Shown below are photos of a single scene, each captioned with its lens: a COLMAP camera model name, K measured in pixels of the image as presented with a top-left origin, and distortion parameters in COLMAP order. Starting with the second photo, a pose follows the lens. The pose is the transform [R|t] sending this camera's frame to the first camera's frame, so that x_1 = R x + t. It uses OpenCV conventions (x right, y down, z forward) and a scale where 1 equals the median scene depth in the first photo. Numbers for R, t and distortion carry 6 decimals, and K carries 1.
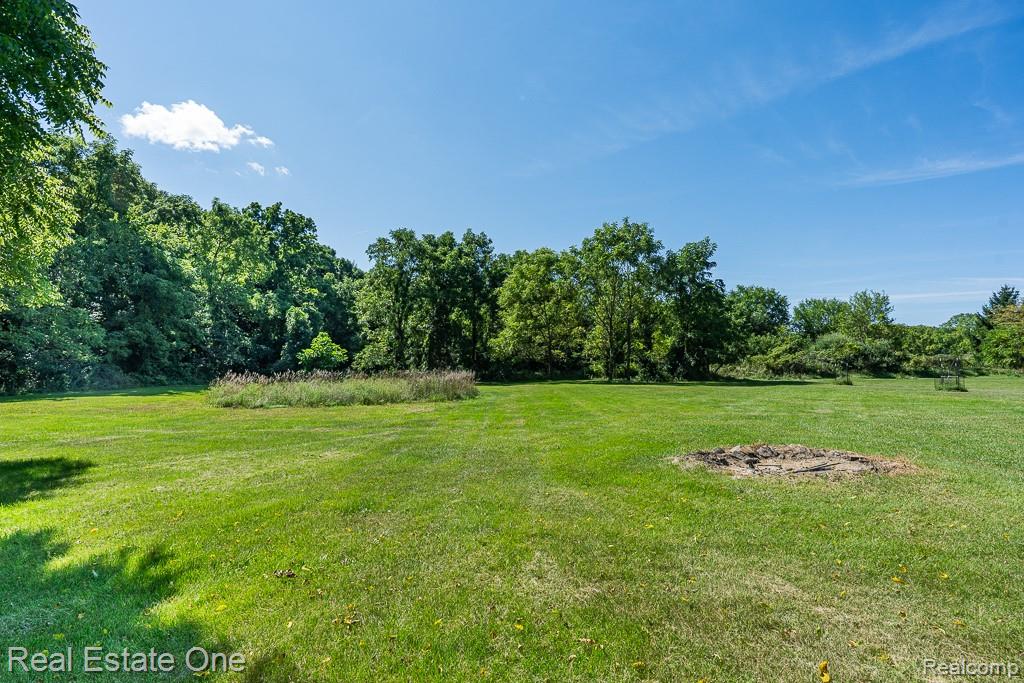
lens RADIAL K [[471.3, 0, 512.0], [0, 471.3, 339.7], [0, 0, 1]] dist [-0.008437, 0.003466]
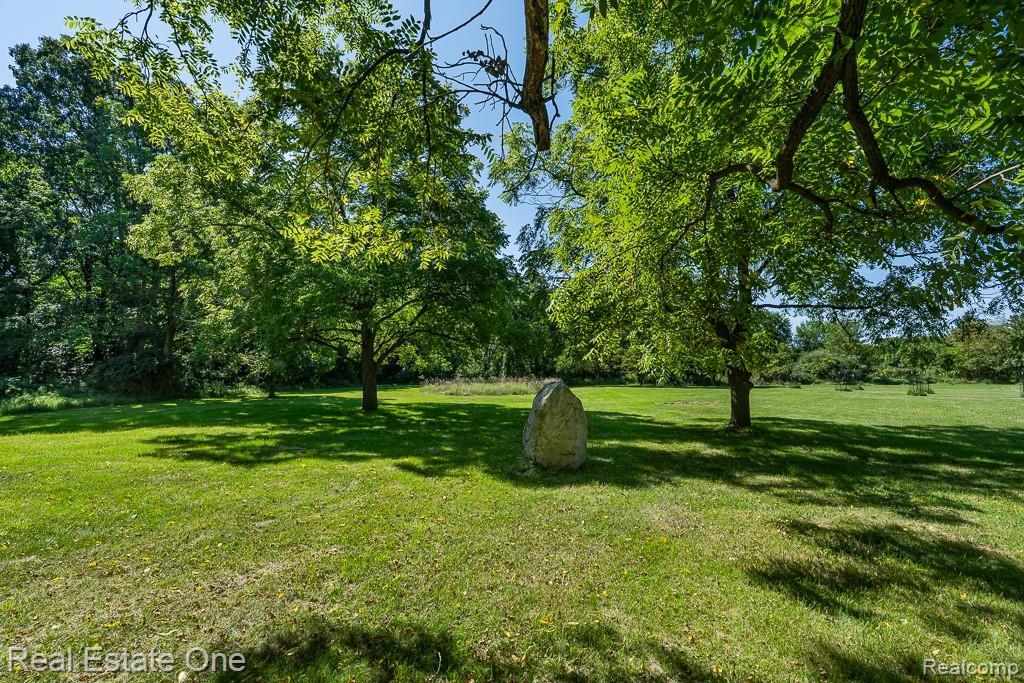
lens RADIAL K [[471.3, 0, 511.9], [0, 471.3, 344.2], [0, 0, 1]] dist [-0.008437, 0.003466]
pose [[0.997846, 0.000142, -0.065602, -0.076785], [-0.000546, 0.999981, -0.006146, -0.024736], [0.065599, 0.006168, 0.997827, -0.386710]]
